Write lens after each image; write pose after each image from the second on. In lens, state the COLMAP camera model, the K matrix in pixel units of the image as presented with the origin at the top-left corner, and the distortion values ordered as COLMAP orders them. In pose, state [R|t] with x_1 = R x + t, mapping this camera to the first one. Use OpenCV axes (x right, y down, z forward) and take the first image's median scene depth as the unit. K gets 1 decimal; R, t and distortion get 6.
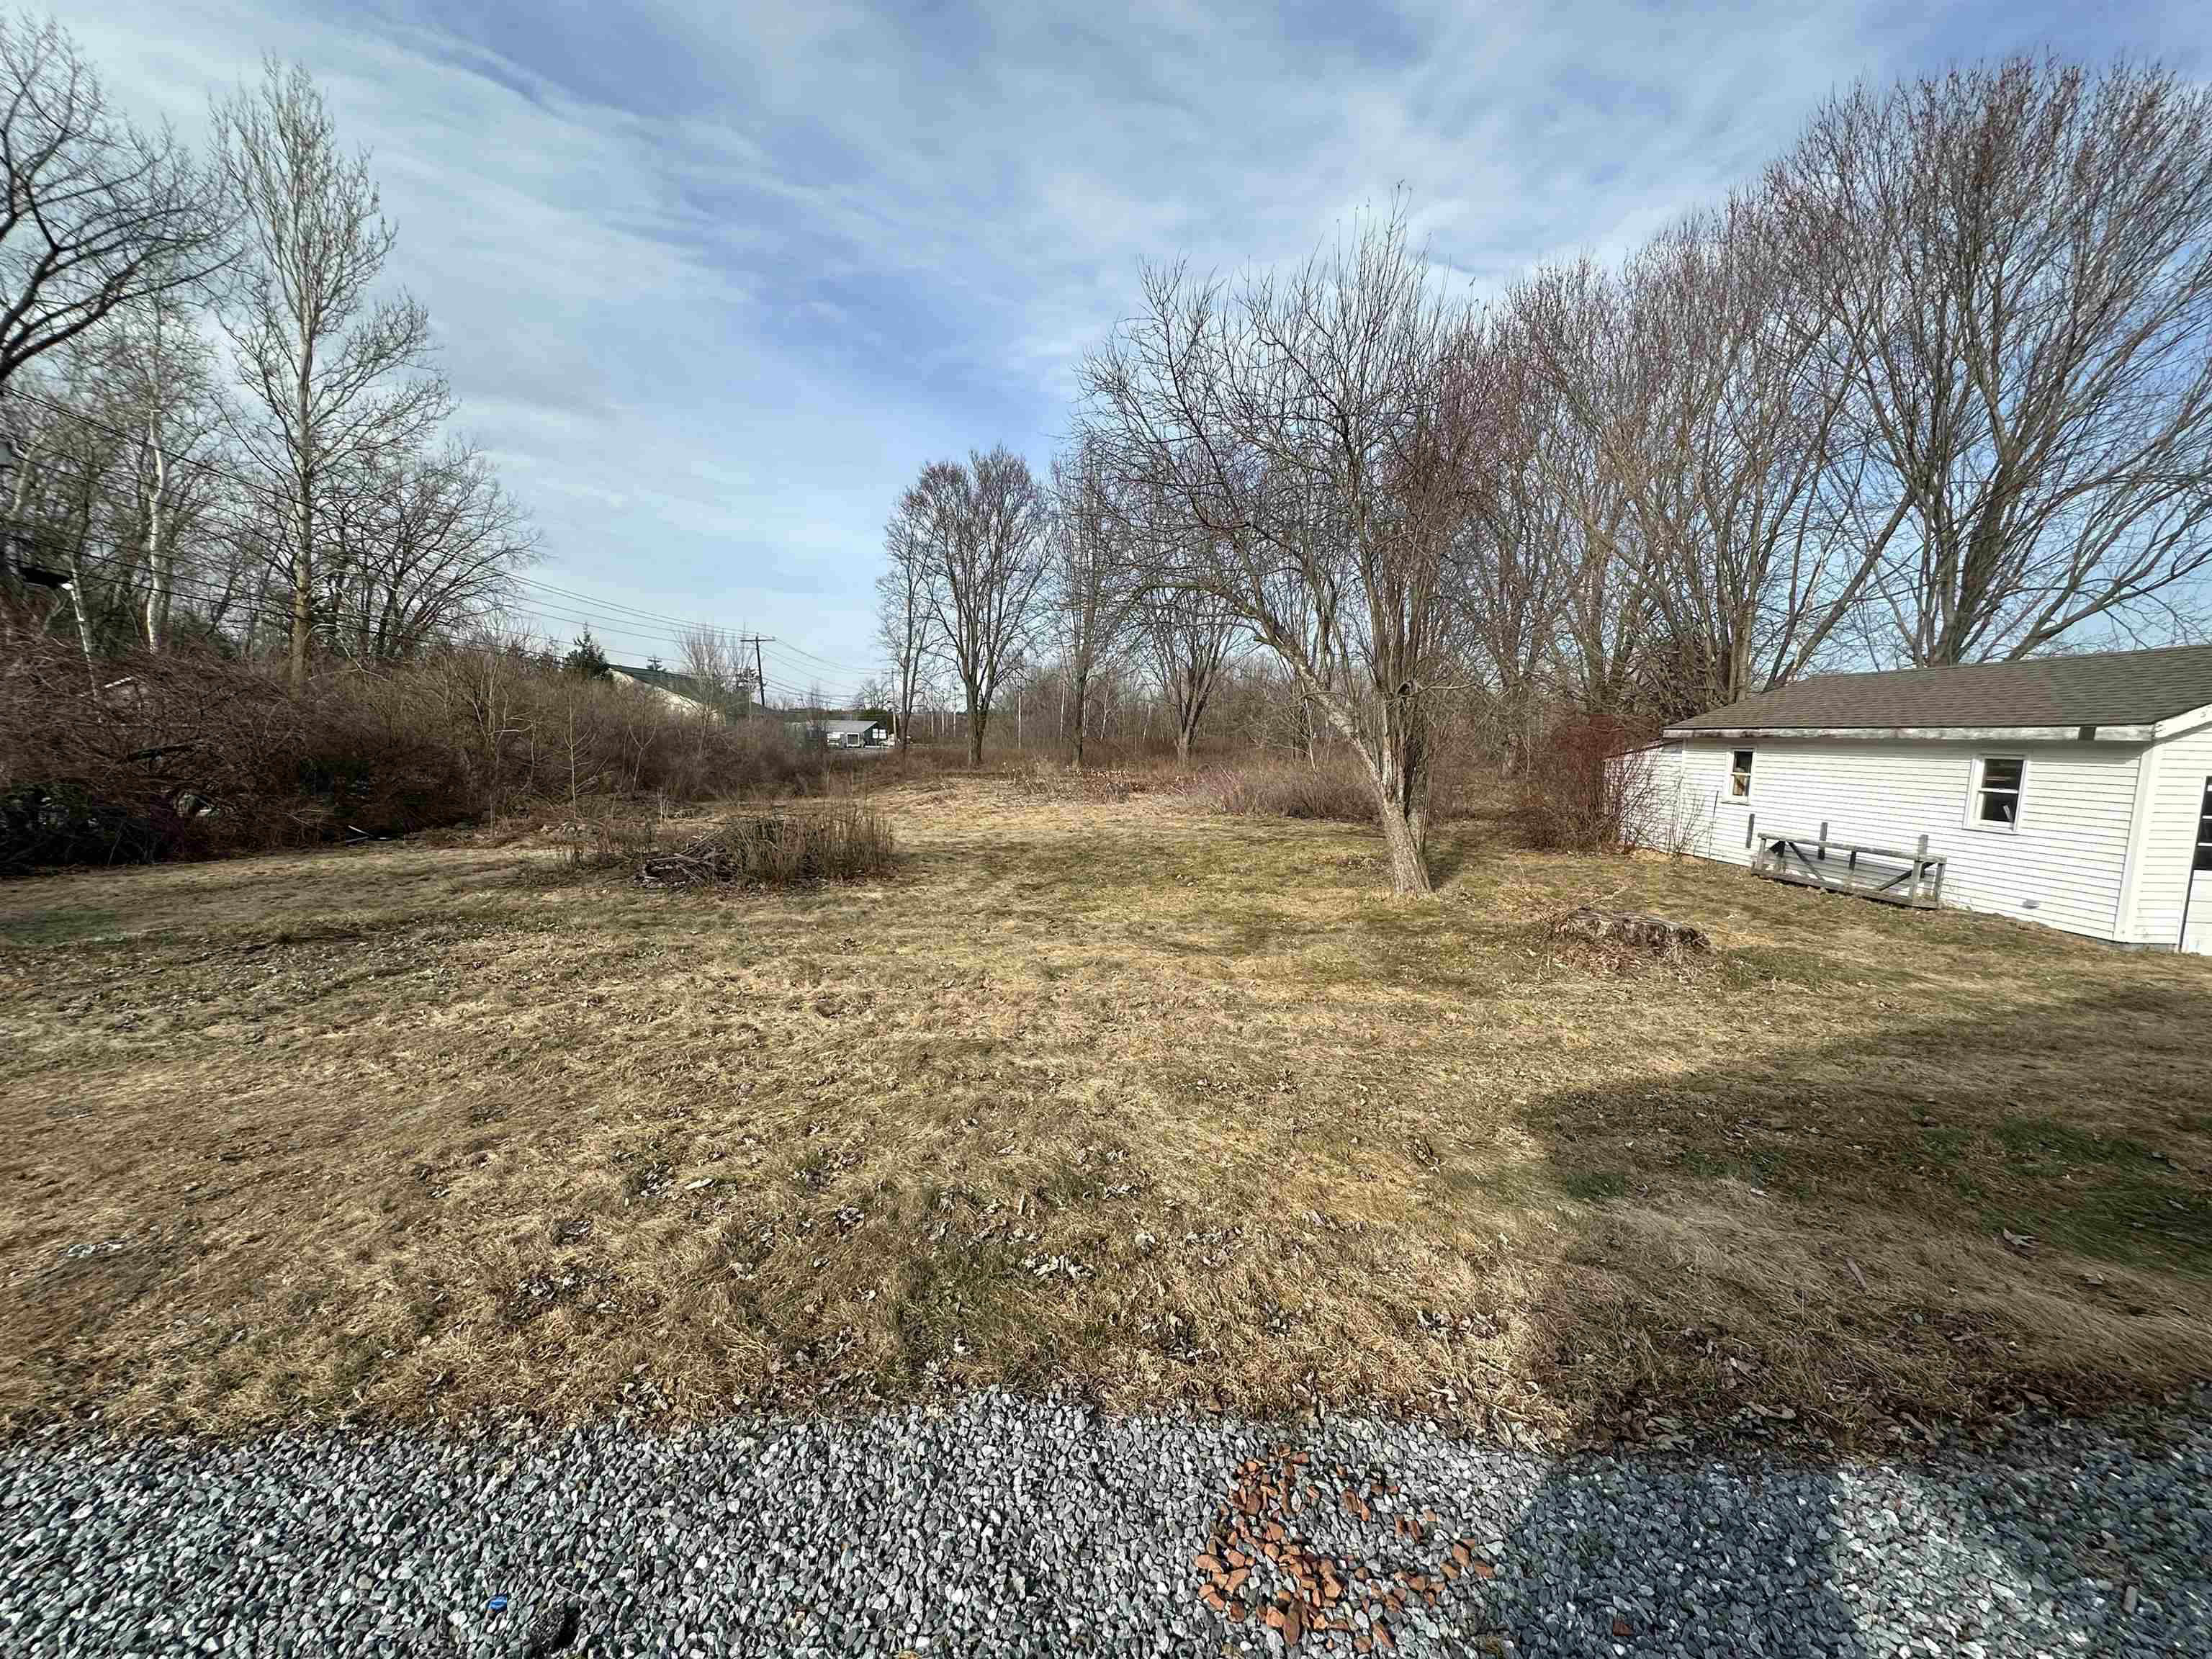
lens RADIAL K [[859.4, 0, 1100.9], [0, 859.4, 885.6], [0, 0, 1]] dist [0.000118, 0.000002]
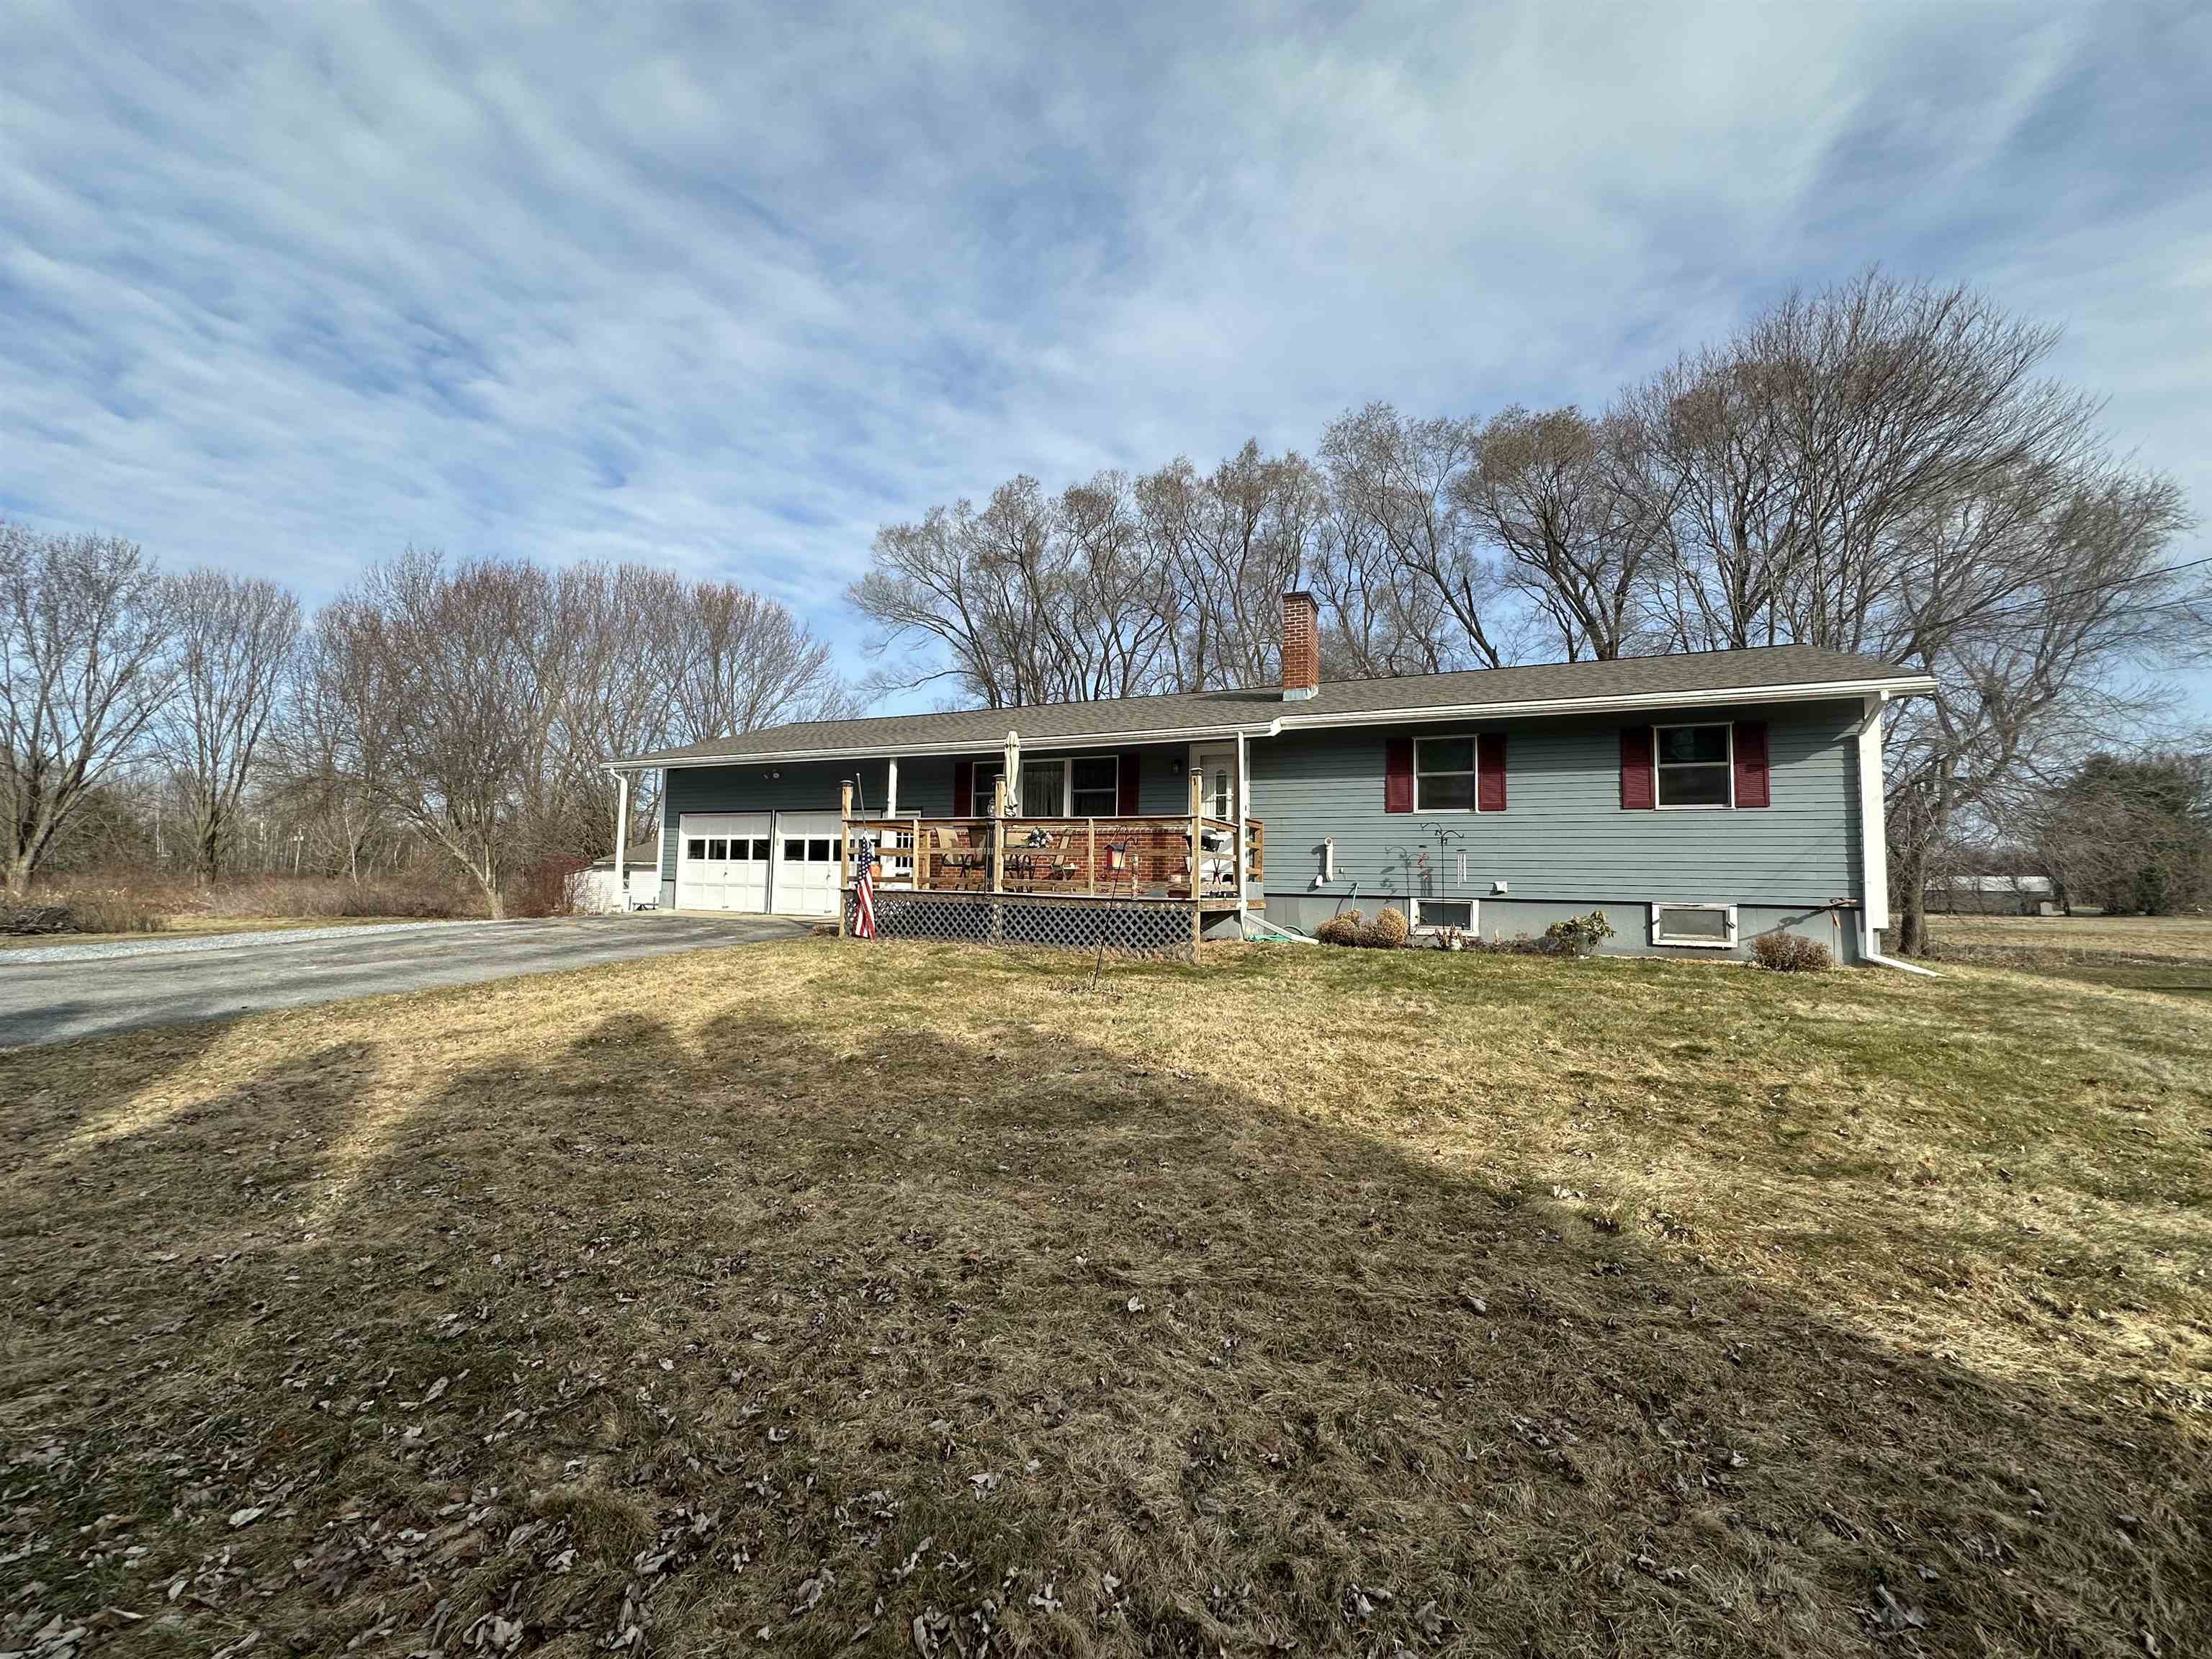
lens RADIAL K [[841.1, 0, 1099.3], [0, 841.1, 834.2], [0, 0, 1]] dist [-0.001393, -0.000357]
pose [[0.430305, 0.046730, 0.901473, -0.782257], [0.144182, 0.982280, -0.119742, 0.207884], [-0.891094, 0.181502, 0.415942, -1.138468]]
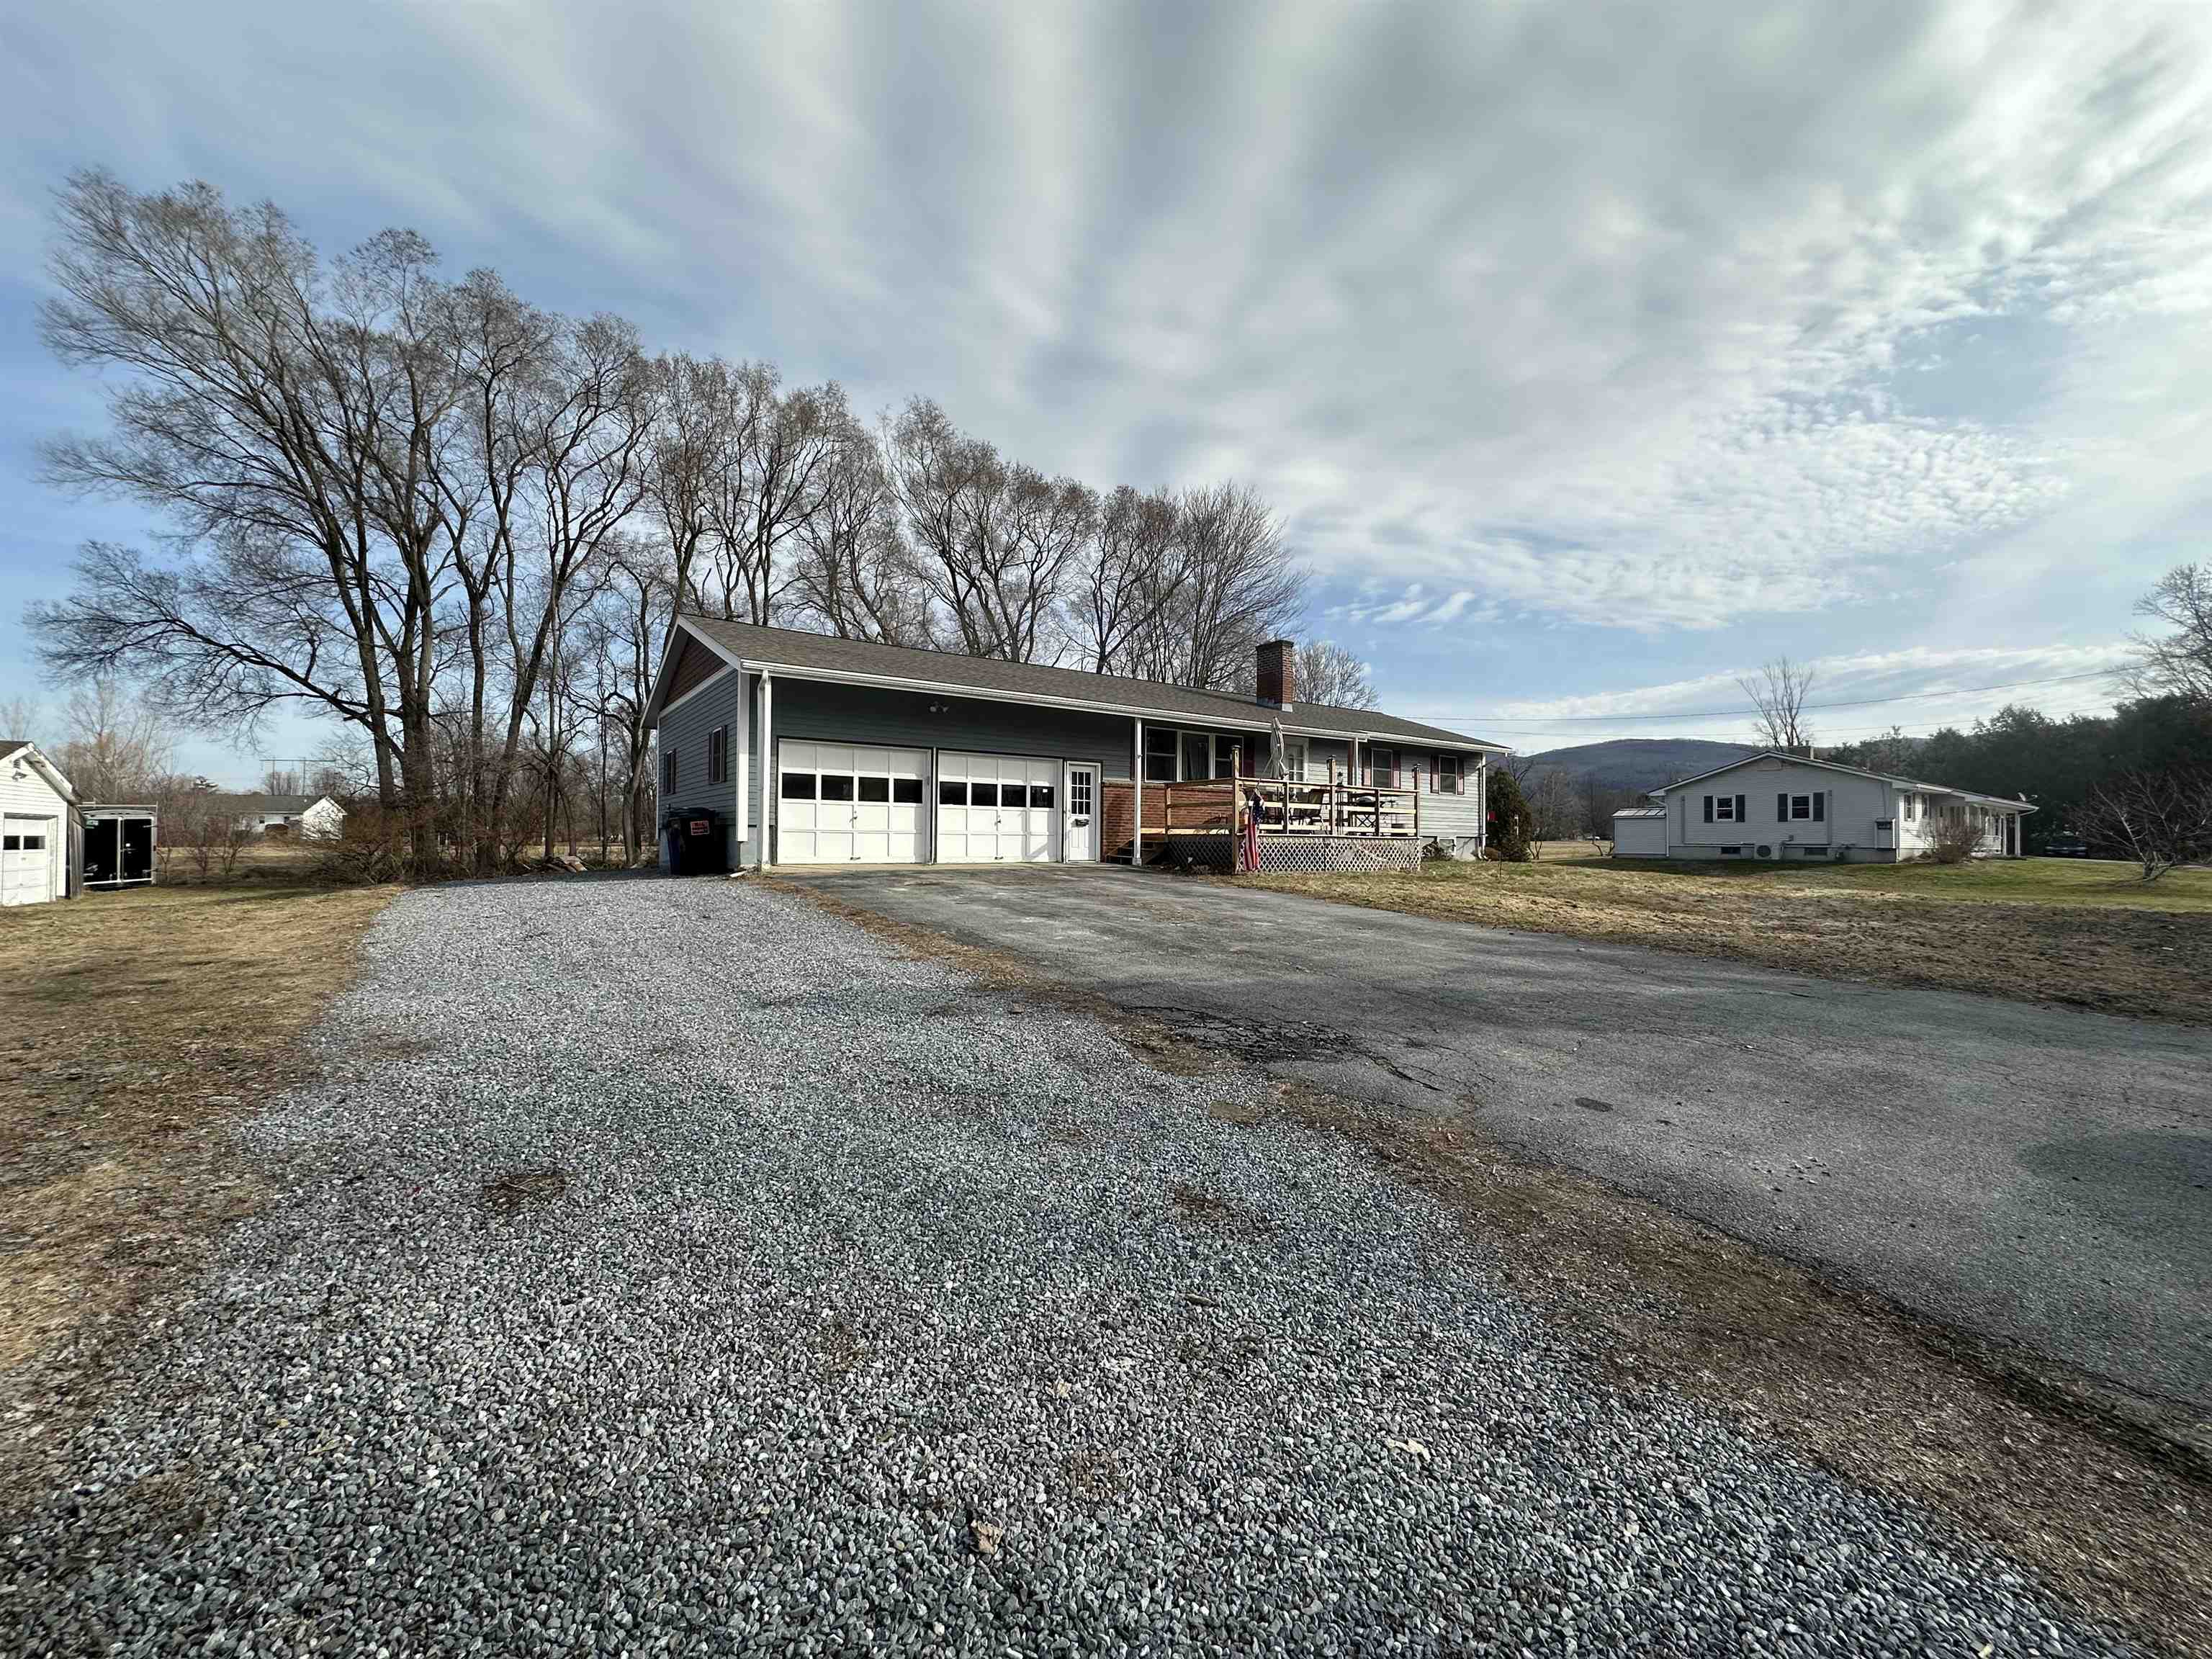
lens RADIAL K [[876.1, 0, 1108.6], [0, 876.1, 827.4], [0, 0, 1]] dist [-0.001068, -0.000247]
pose [[-0.564189, -0.010773, 0.825575, -0.919038], [0.125699, 0.987138, 0.098783, 0.014509], [-0.816021, 0.159506, -0.555579, 0.024518]]
